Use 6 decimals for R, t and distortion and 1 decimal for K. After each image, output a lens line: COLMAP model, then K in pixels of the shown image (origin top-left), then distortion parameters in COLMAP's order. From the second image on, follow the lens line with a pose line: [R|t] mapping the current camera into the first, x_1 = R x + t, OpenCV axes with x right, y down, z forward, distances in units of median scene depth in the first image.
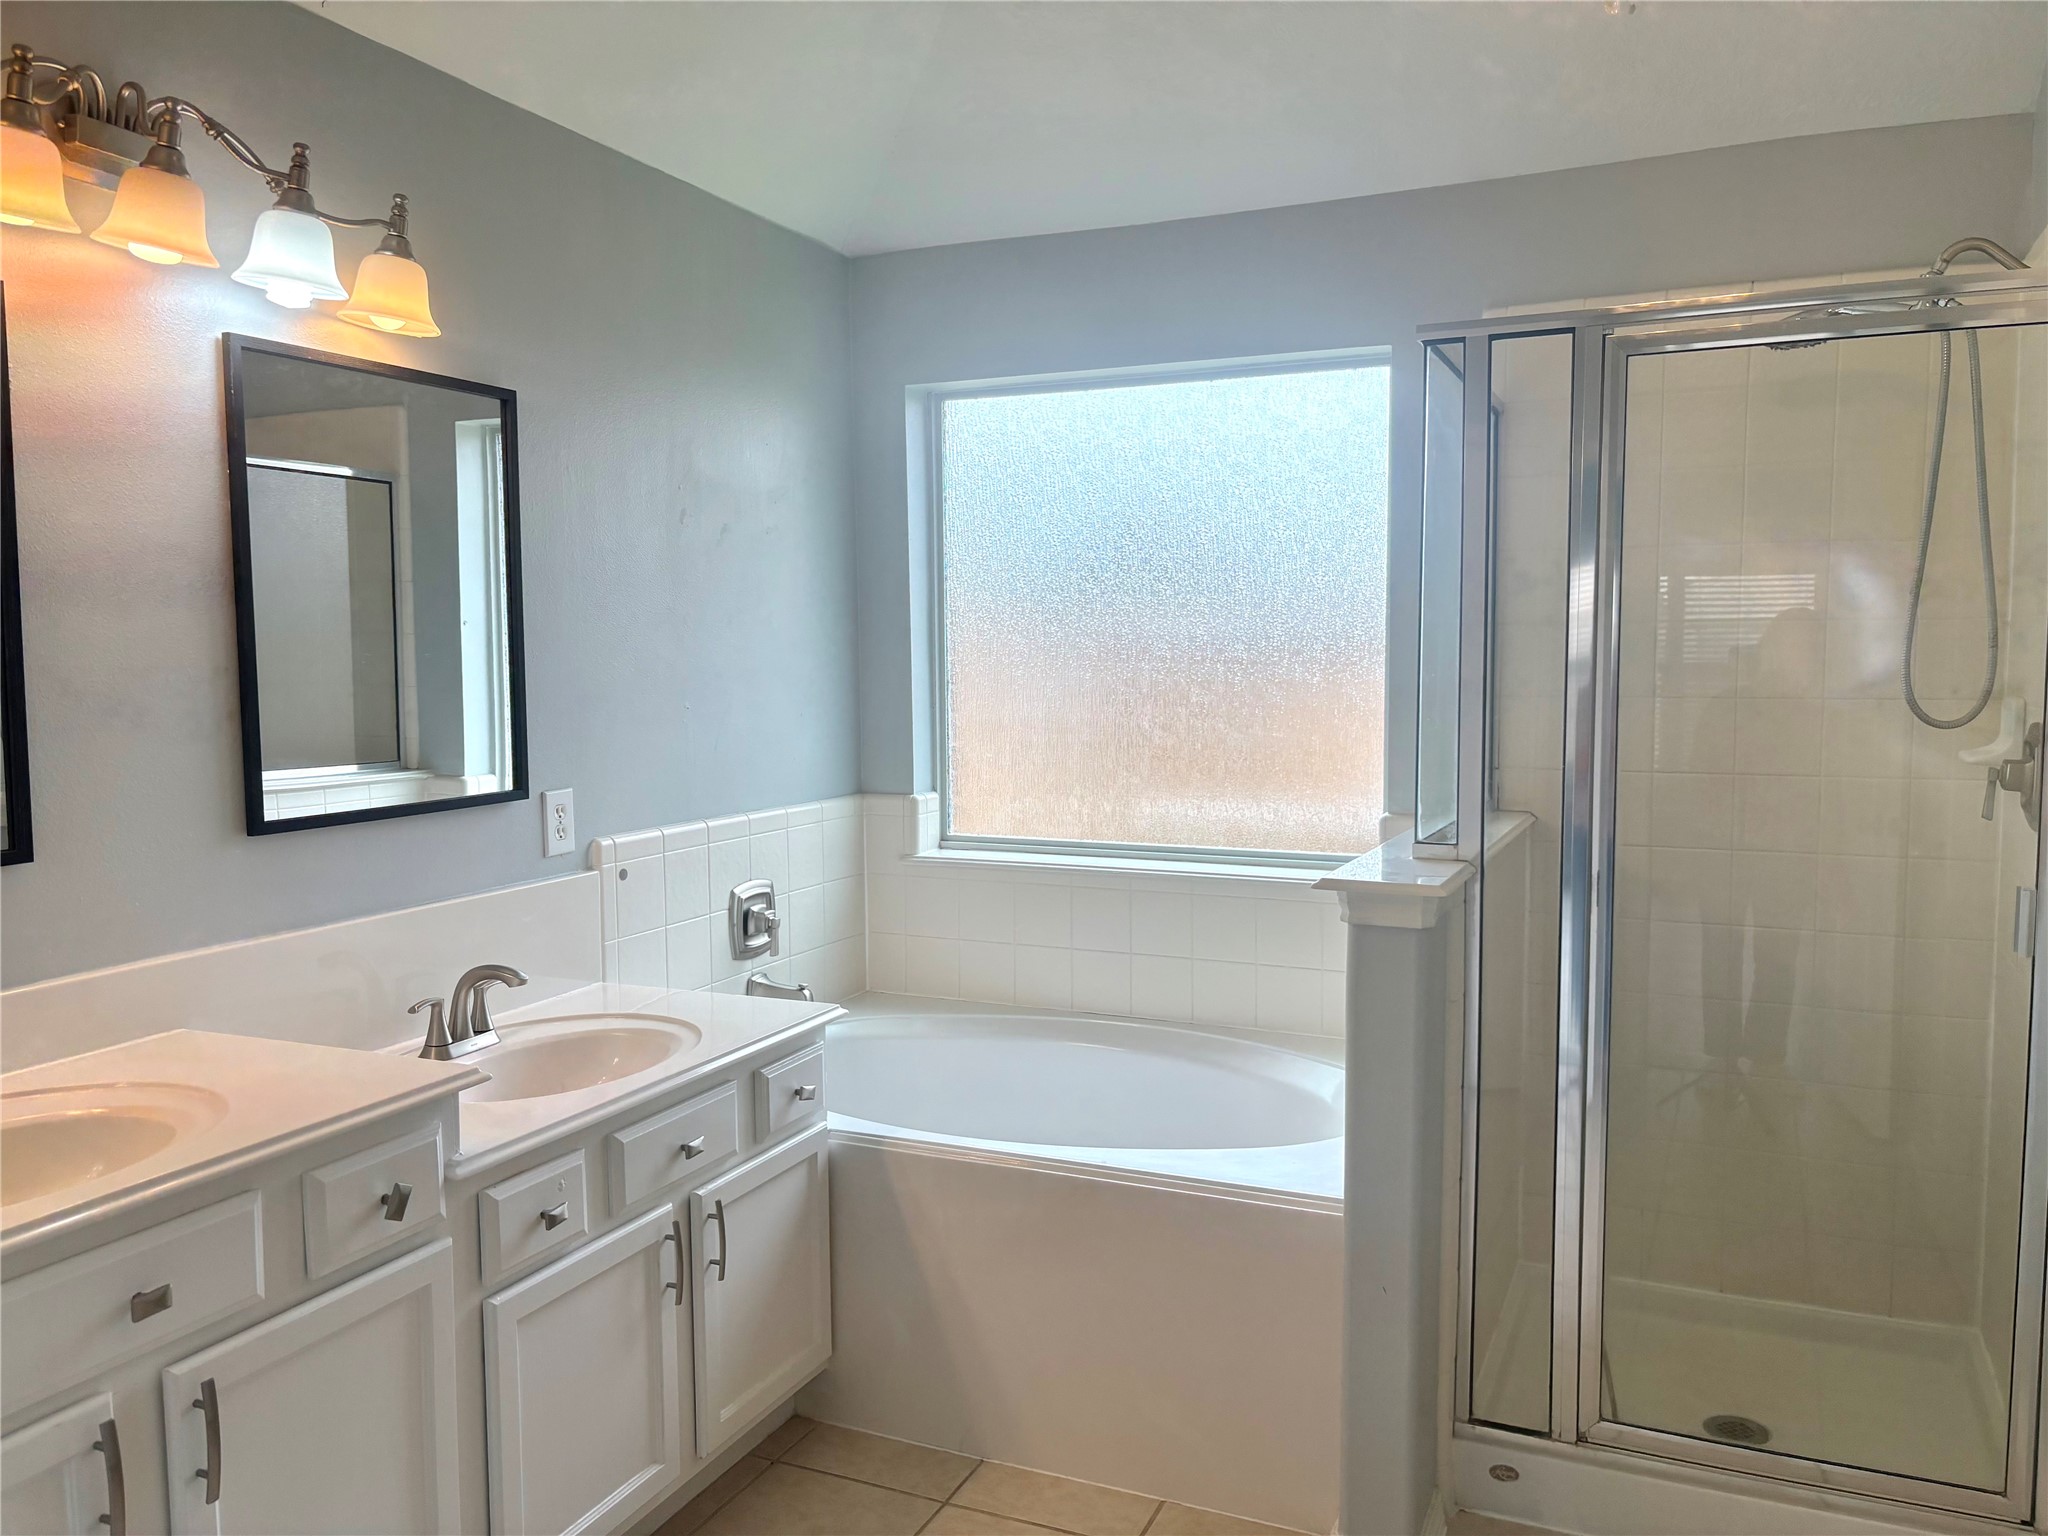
lens RADIAL K [[1586.2, 0, 1024.0], [0, 1586.2, 768.0], [0, 0, 1]] dist [0.094800, -0.003653]
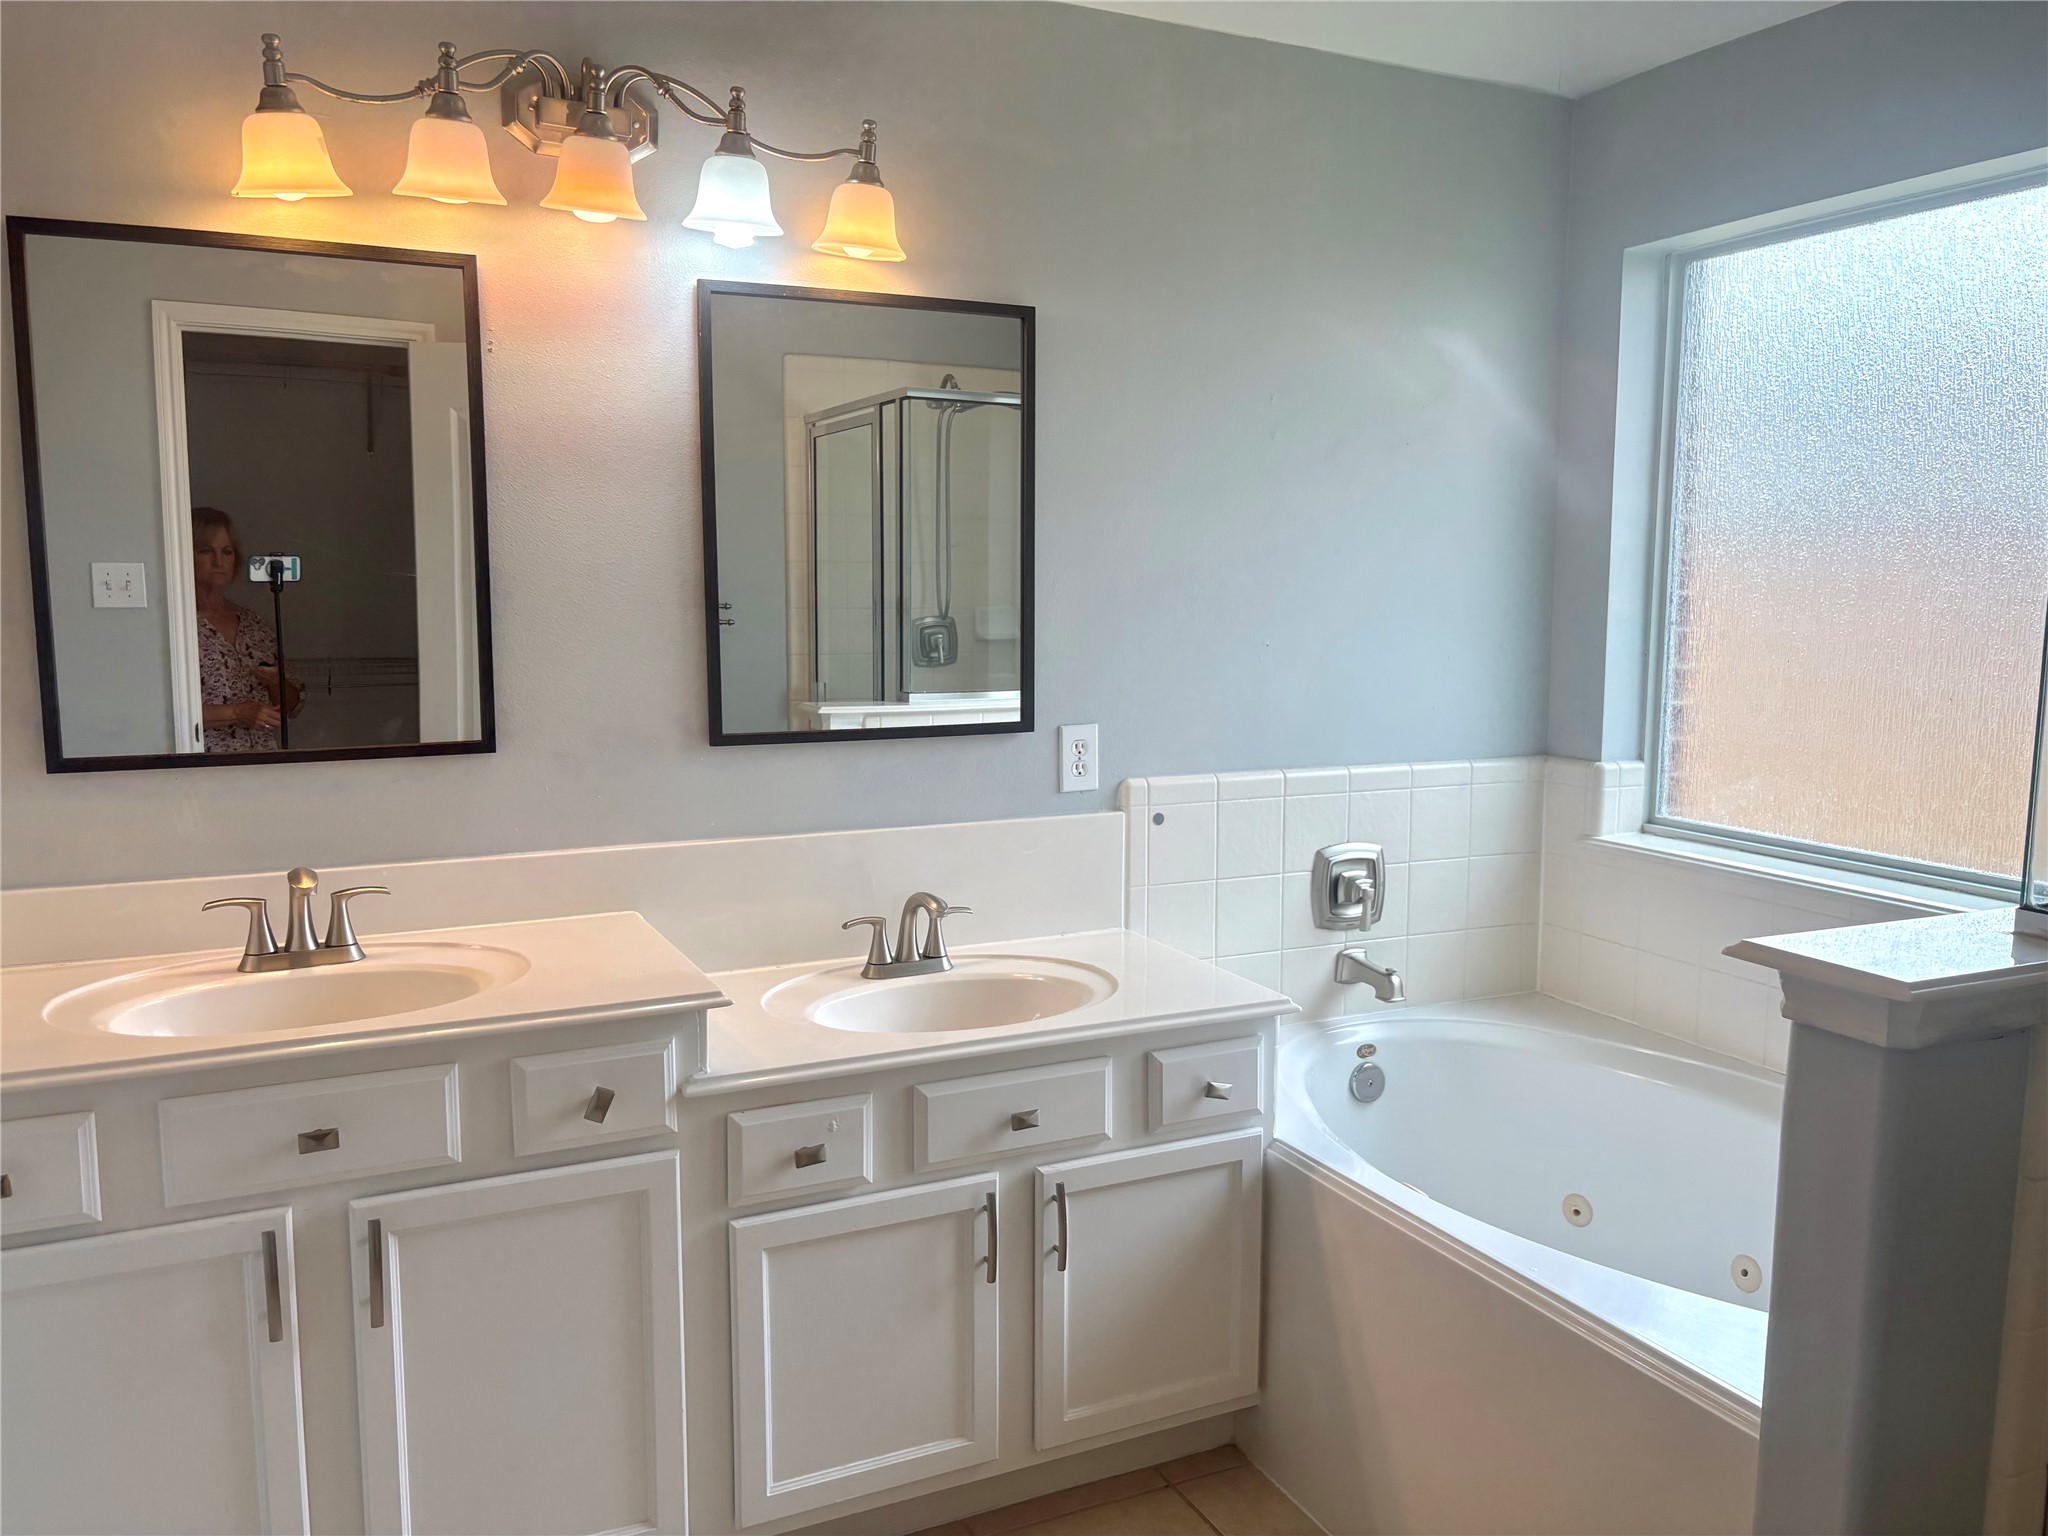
lens RADIAL K [[1569.5, 0, 1024.0], [0, 1569.5, 768.0], [0, 0, 1]] dist [0.082430, -0.075514]
pose [[0.768517, 0.084981, -0.634161, 0.325190], [-0.059304, 0.996335, 0.061646, -0.018925], [0.637075, -0.009768, 0.770740, 0.283352]]
